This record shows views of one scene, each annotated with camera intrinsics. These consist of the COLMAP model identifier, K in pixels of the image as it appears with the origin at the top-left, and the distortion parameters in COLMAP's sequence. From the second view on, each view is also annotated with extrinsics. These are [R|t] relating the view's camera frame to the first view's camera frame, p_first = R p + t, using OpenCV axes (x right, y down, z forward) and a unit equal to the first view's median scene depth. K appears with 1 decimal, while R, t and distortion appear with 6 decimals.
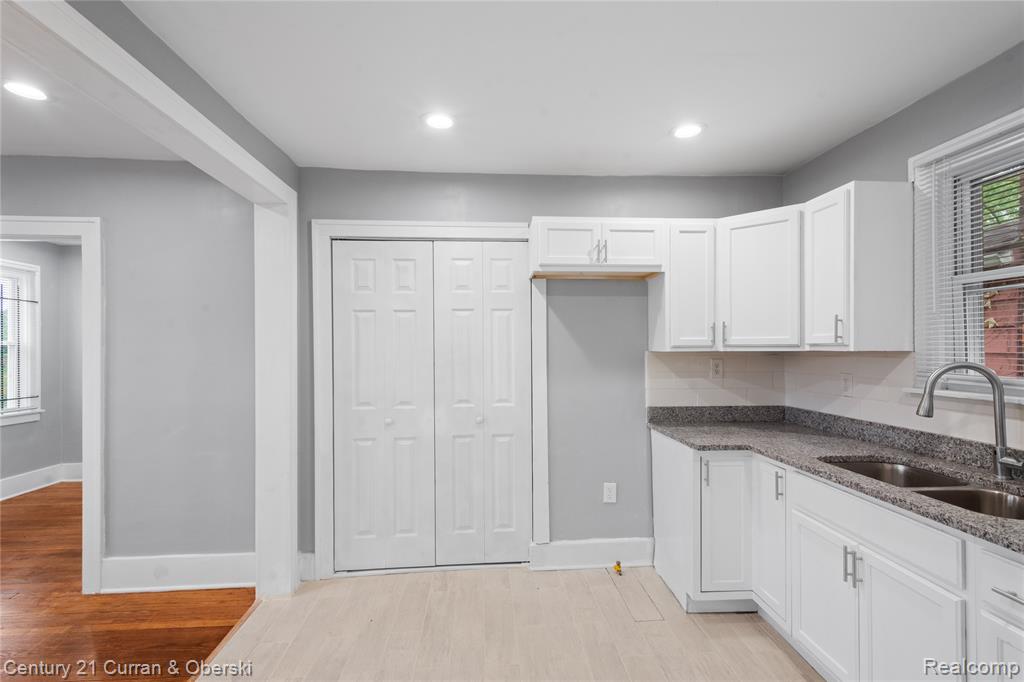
lens RADIAL K [[461.0, 0, 515.4], [0, 461.0, 352.0], [0, 0, 1]] dist [0.009401, -0.000316]
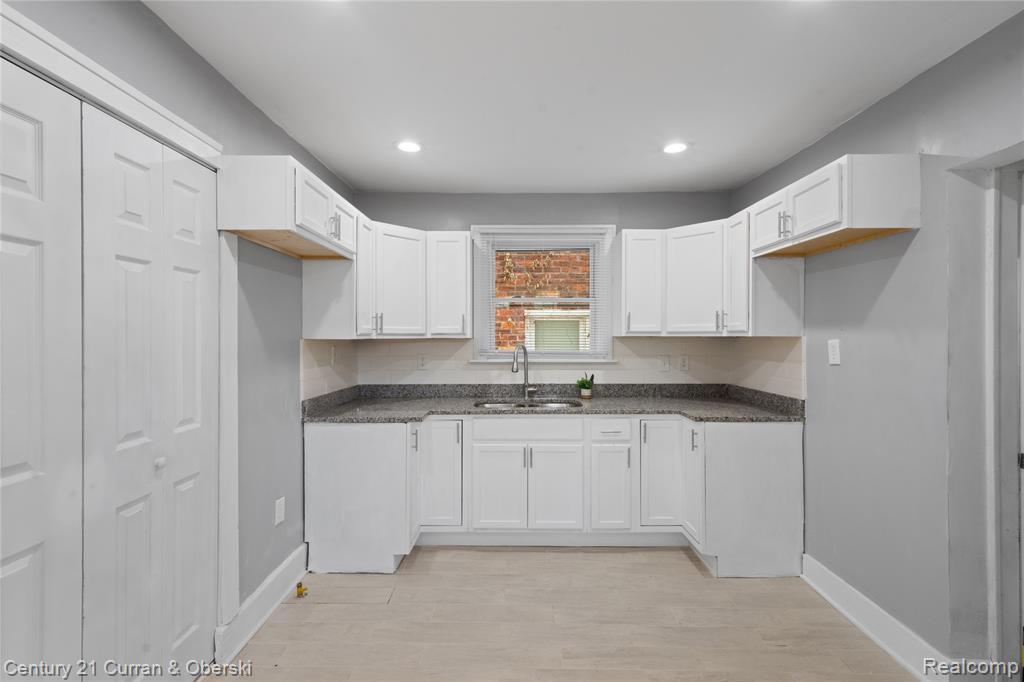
lens RADIAL K [[461.5, 0, 512.0], [0, 461.5, 341.0], [0, 0, 1]] dist [-0.000205, -0.000332]
pose [[0.066420, -0.004646, 0.997781, -0.717172], [0.010007, 0.999942, 0.003990, 0.002664], [-0.997742, 0.009720, 0.066463, 0.637045]]
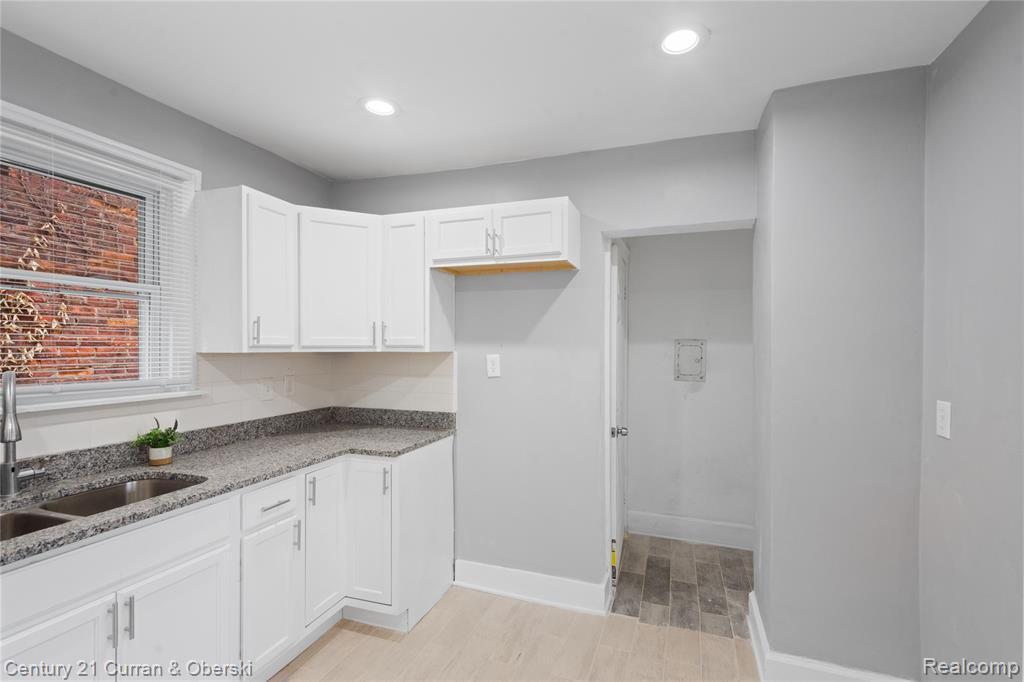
lens RADIAL K [[461.0, 0, 515.4], [0, 461.0, 352.0], [0, 0, 1]] dist [0.009401, -0.000316]
pose [[-0.921616, -0.000098, 0.388104, -0.159958], [0.008064, 0.999779, 0.019400, -0.016436], [-0.388020, 0.021009, -0.921411, 1.003464]]
